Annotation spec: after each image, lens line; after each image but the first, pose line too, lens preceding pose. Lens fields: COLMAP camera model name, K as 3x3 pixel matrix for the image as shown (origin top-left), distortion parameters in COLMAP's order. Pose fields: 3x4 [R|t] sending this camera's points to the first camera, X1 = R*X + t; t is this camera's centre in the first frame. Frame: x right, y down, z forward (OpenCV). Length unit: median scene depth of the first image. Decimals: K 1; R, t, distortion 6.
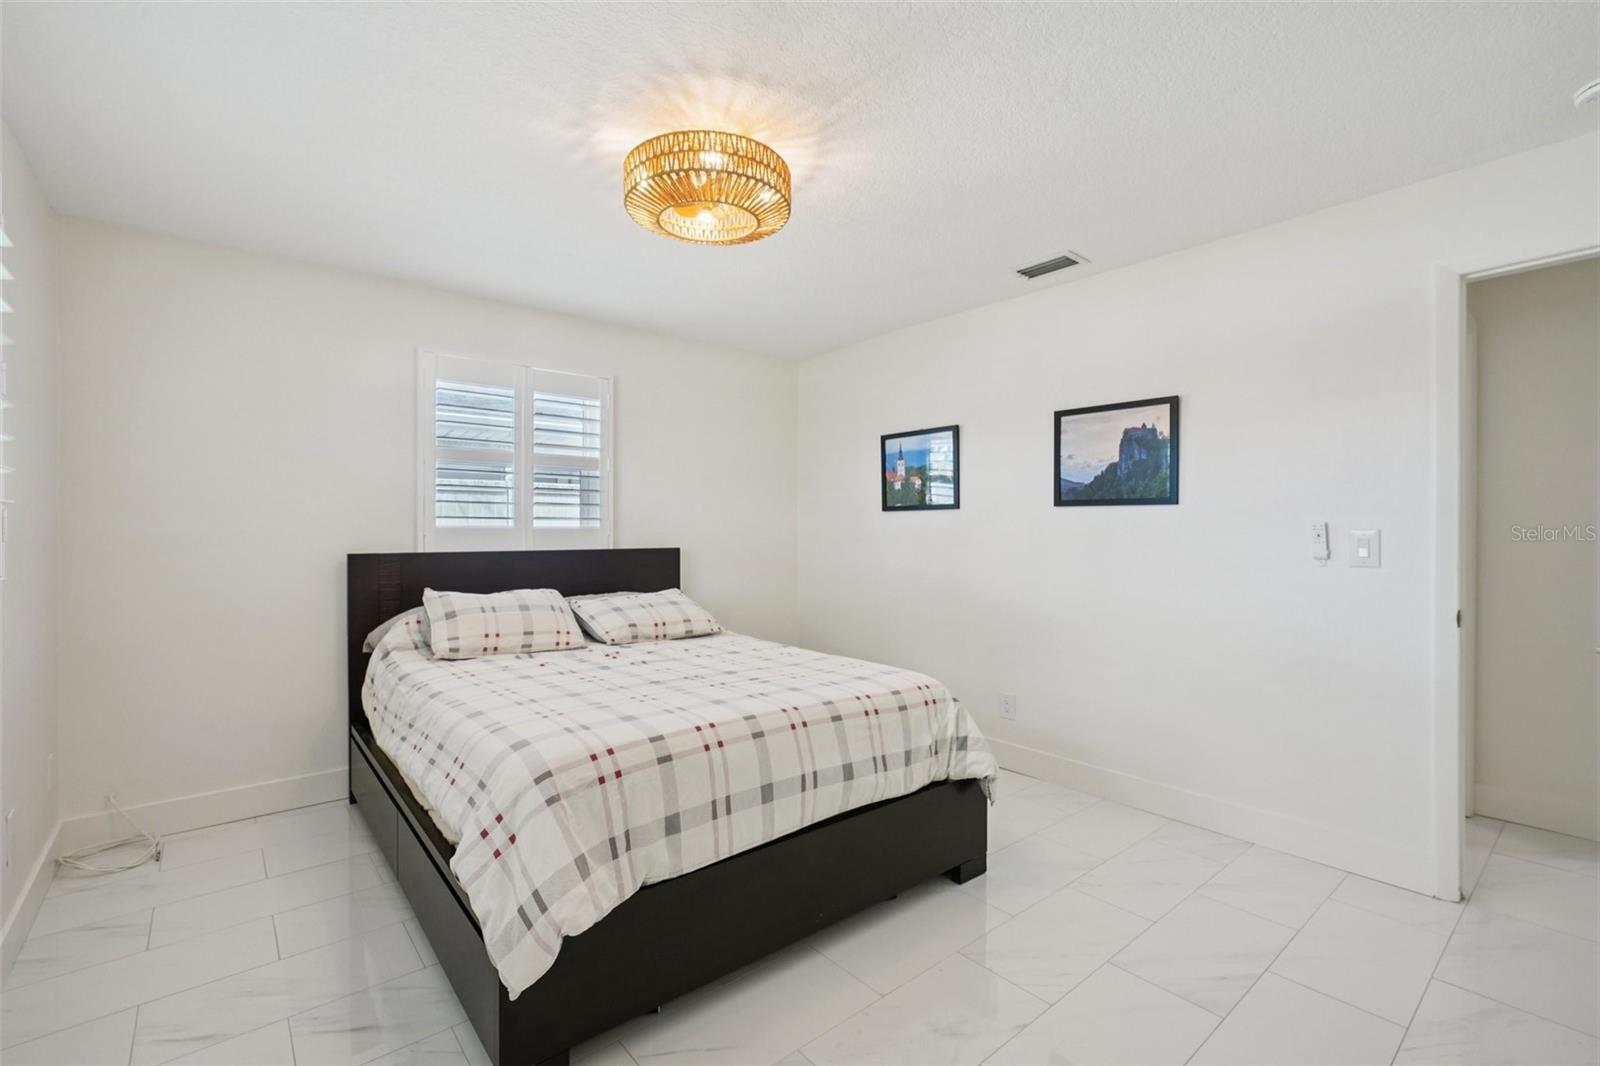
lens RADIAL K [[709.5, 0, 791.3], [0, 709.5, 538.7], [0, 0, 1]] dist [-0.002102, 0.000014]
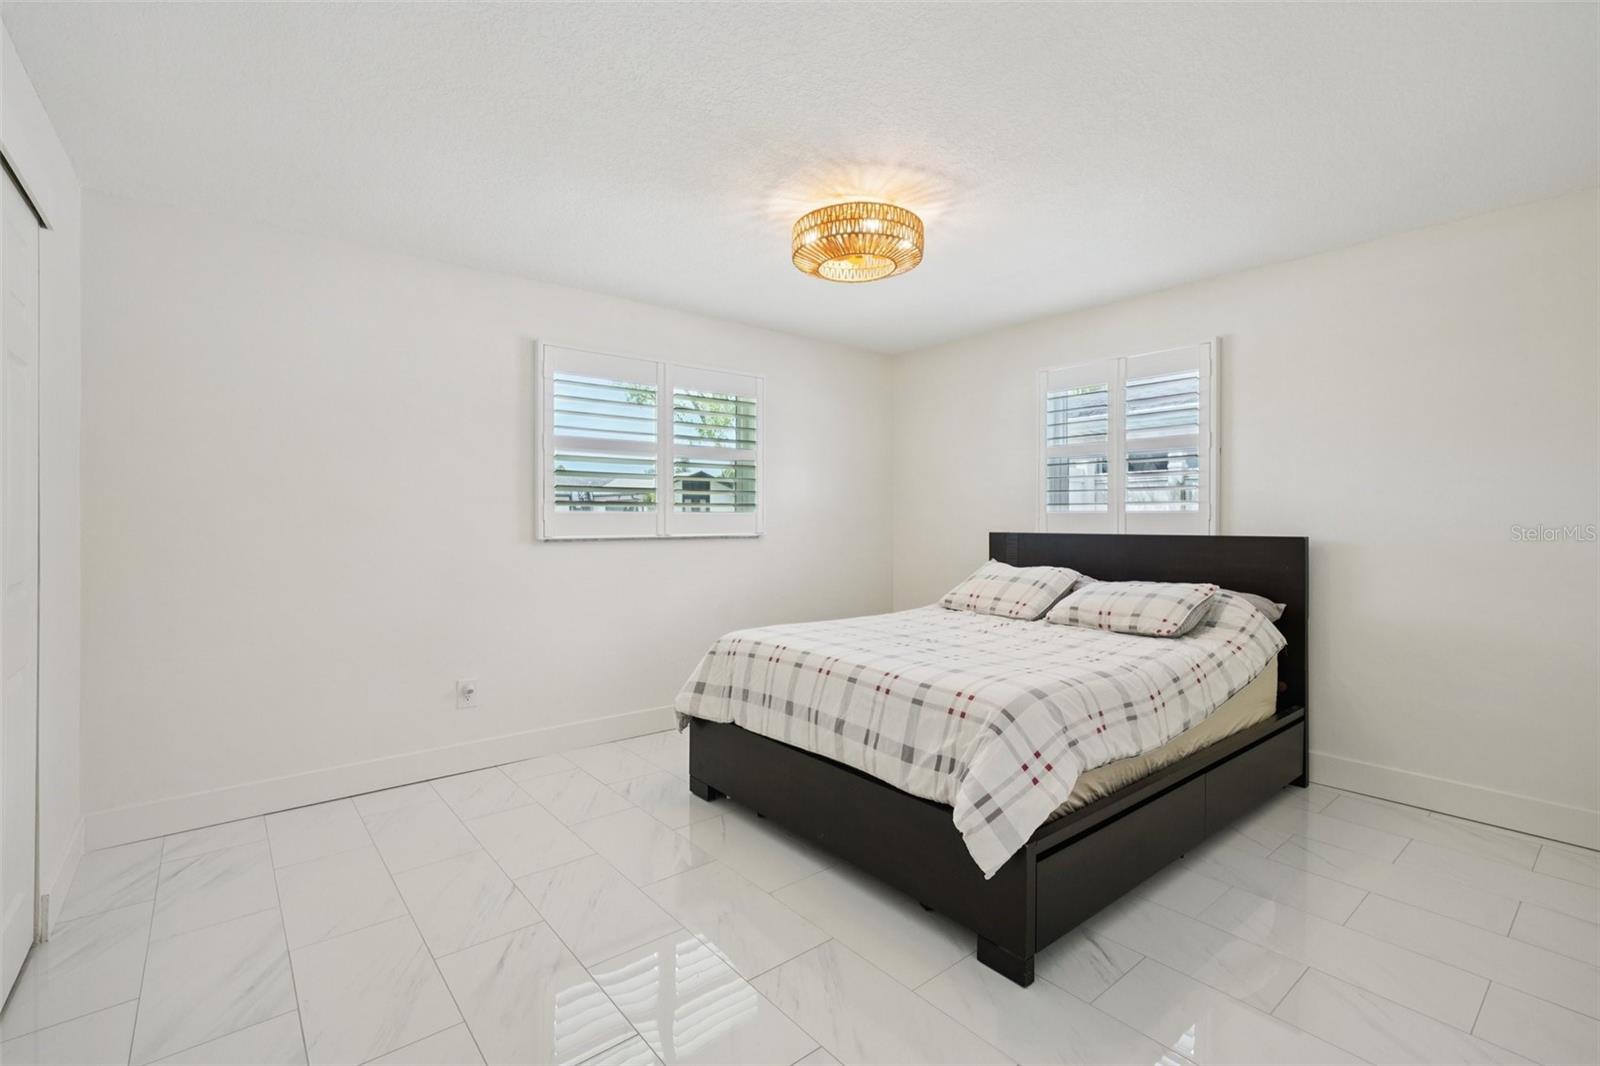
lens RADIAL K [[725.7, 0, 797.6], [0, 725.7, 534.1], [0, 0, 1]] dist [-0.000761, -0.000059]
pose [[-0.015743, 0.017945, -0.999715, 0.801765], [-0.012758, 0.999754, 0.018147, 0.003836], [0.999795, 0.013040, -0.015510, 0.623274]]
